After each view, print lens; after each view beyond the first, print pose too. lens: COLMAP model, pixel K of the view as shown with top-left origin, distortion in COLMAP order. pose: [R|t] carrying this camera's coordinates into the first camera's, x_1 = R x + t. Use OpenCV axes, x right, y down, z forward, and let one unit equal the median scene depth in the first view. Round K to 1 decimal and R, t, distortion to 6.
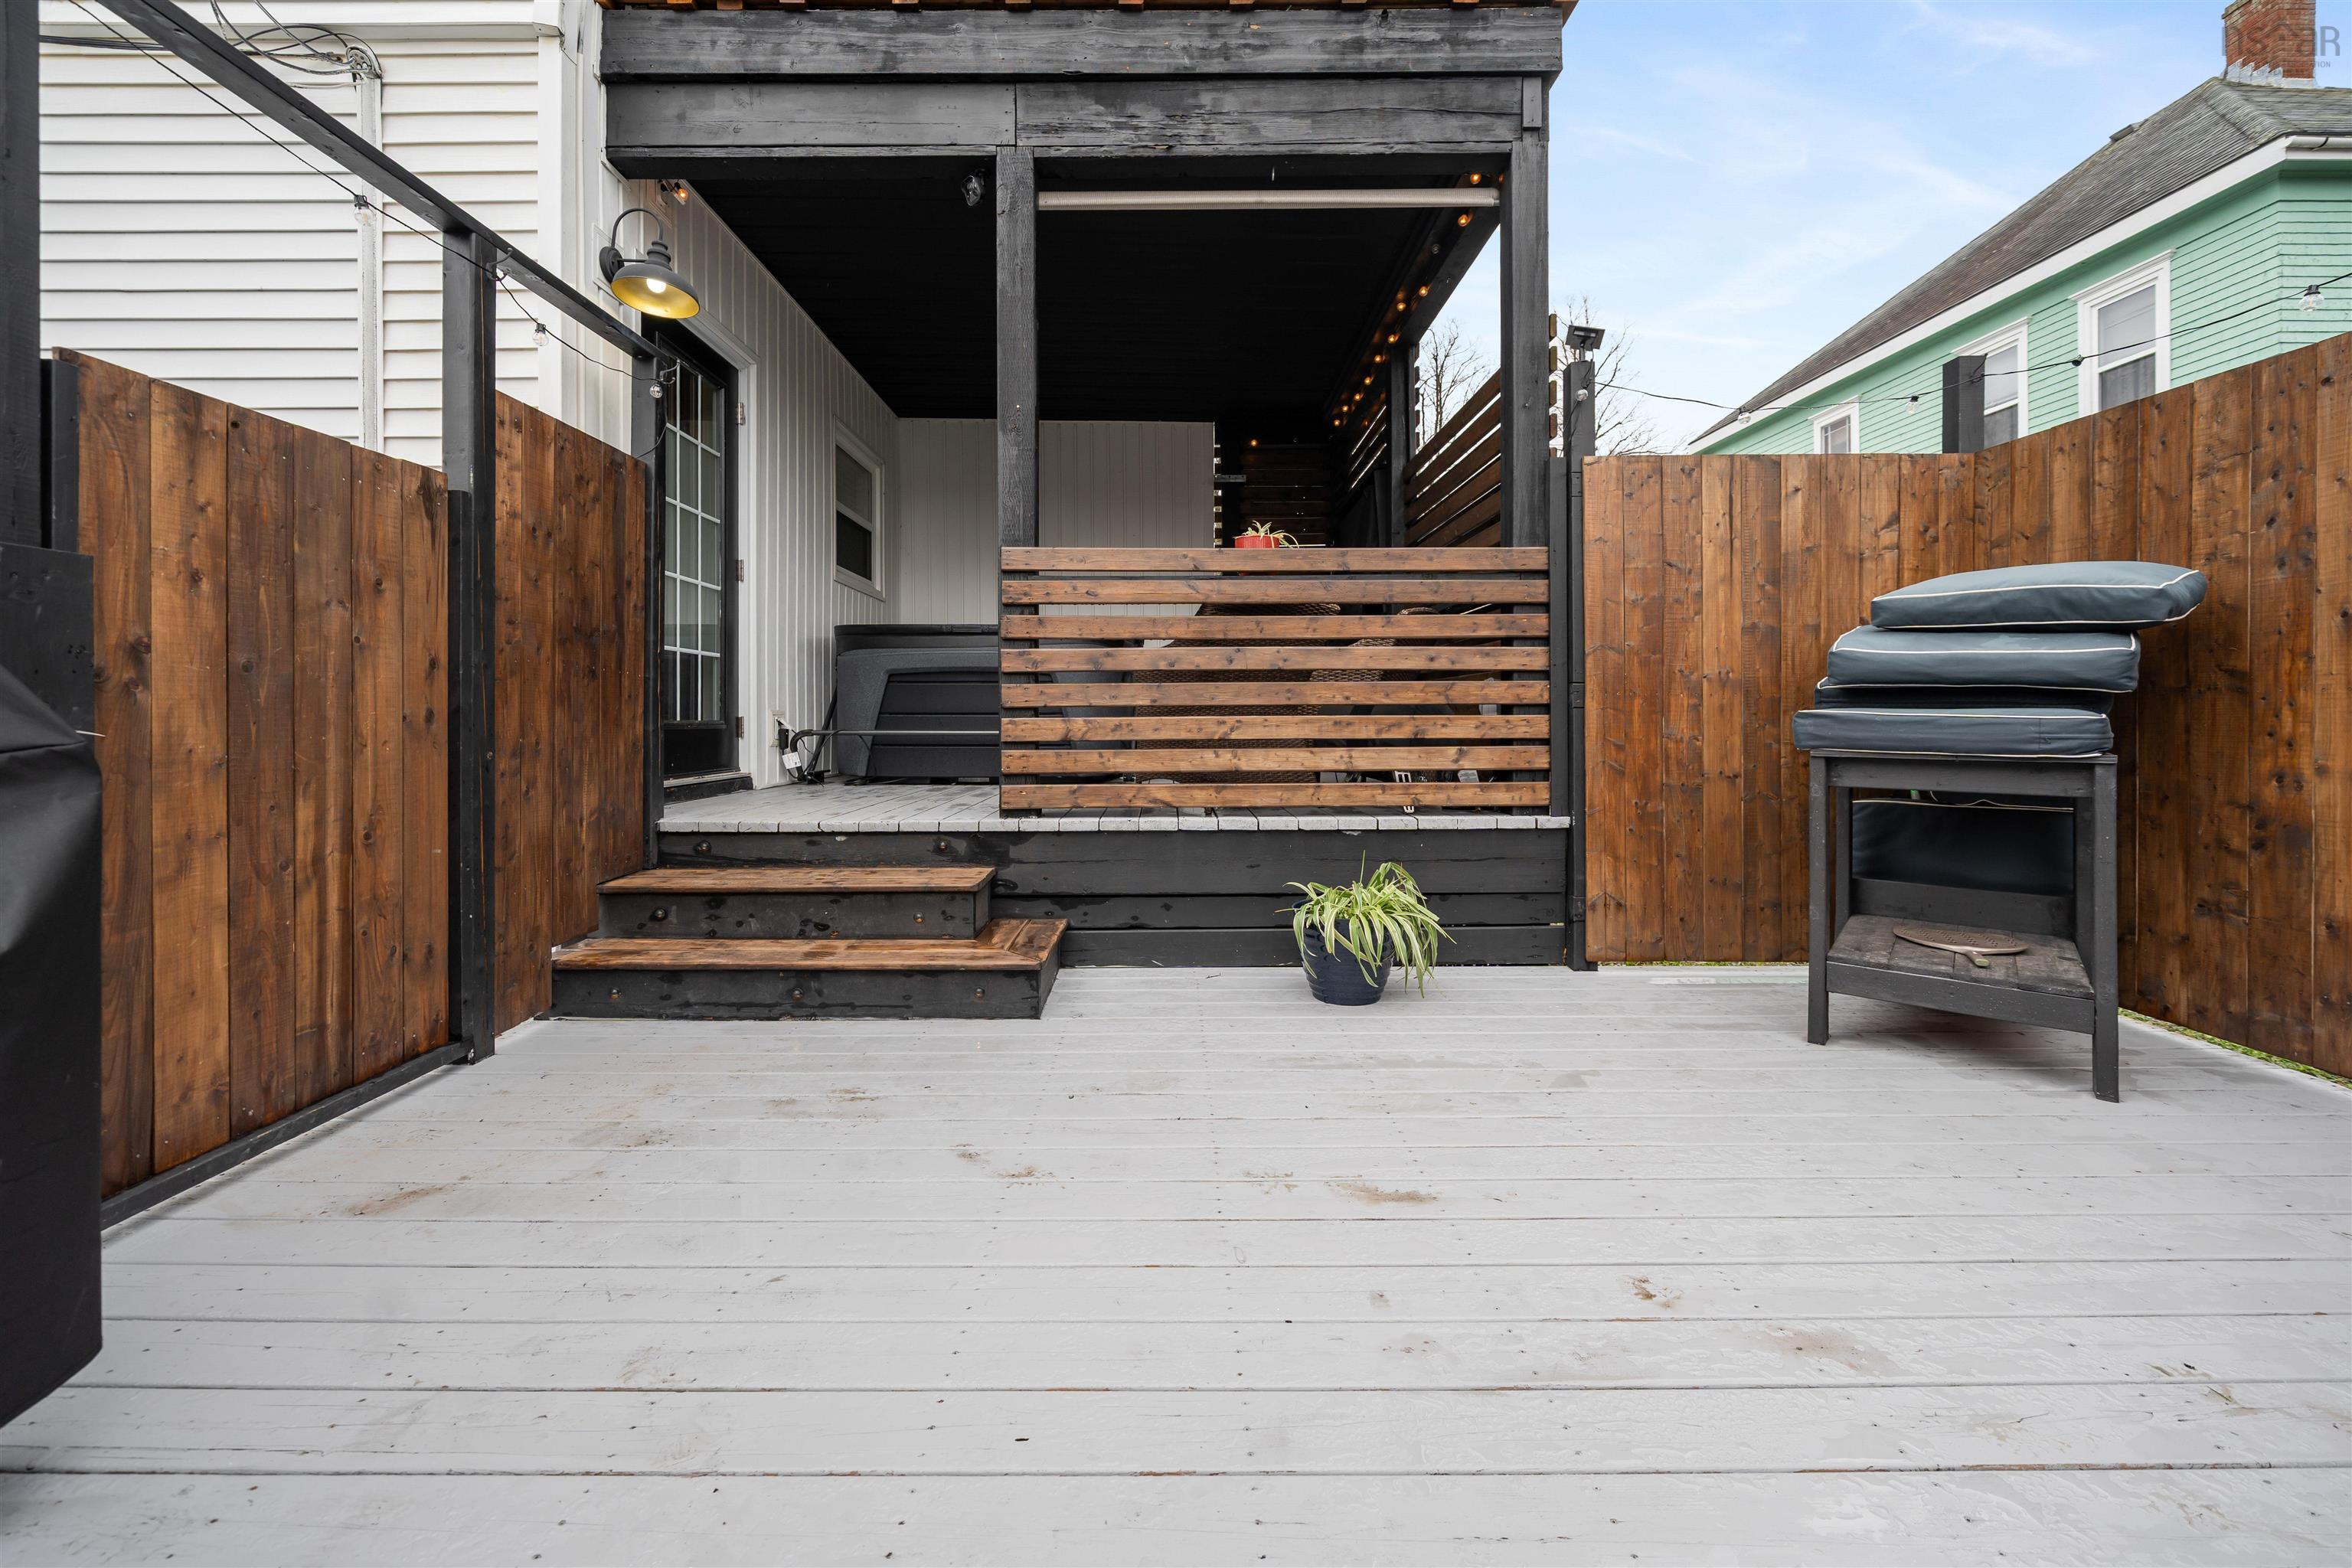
lens RADIAL K [[909.9, 0, 1170.5], [0, 909.9, 725.9], [0, 0, 1]] dist [-0.005148, -0.000253]
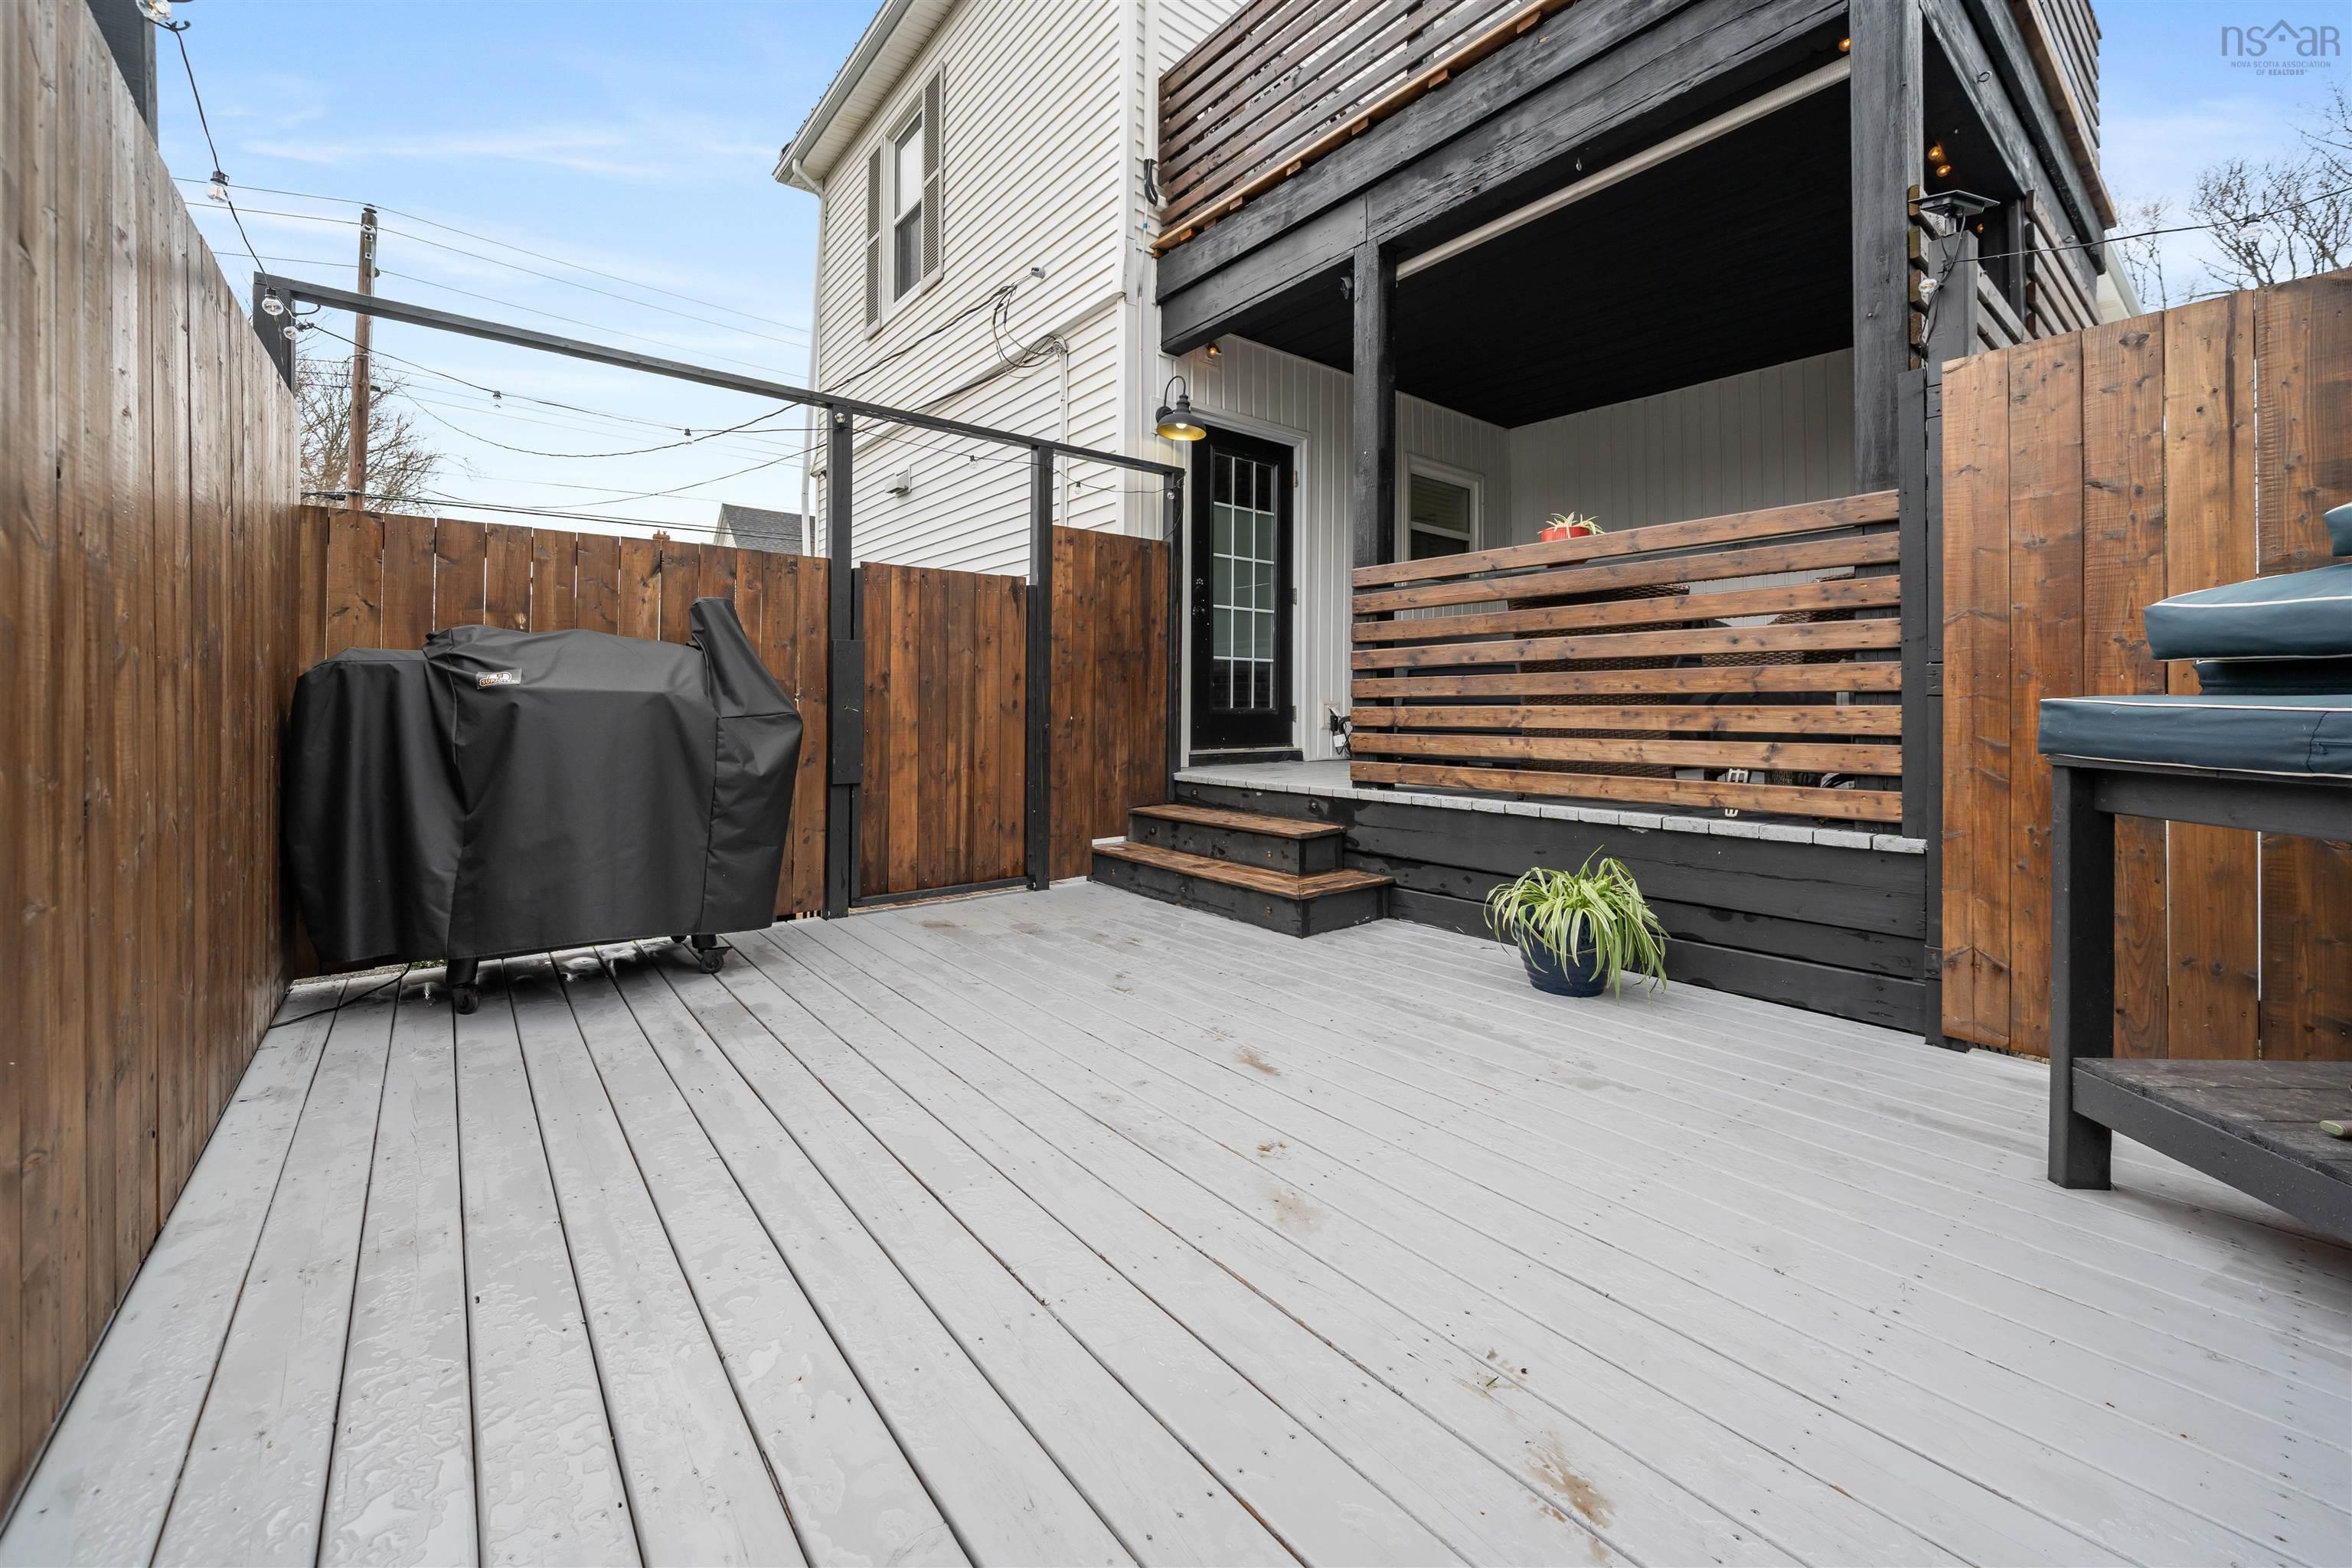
lens RADIAL K [[909.9, 0, 1157.3], [0, 909.9, 701.9], [0, 0, 1]] dist [-0.005148, -0.000253]
pose [[0.617428, -0.000686, -0.786627, 0.649359], [-0.011768, 0.999880, -0.010109, 0.000333], [0.786539, 0.015499, 0.617346, 0.027587]]
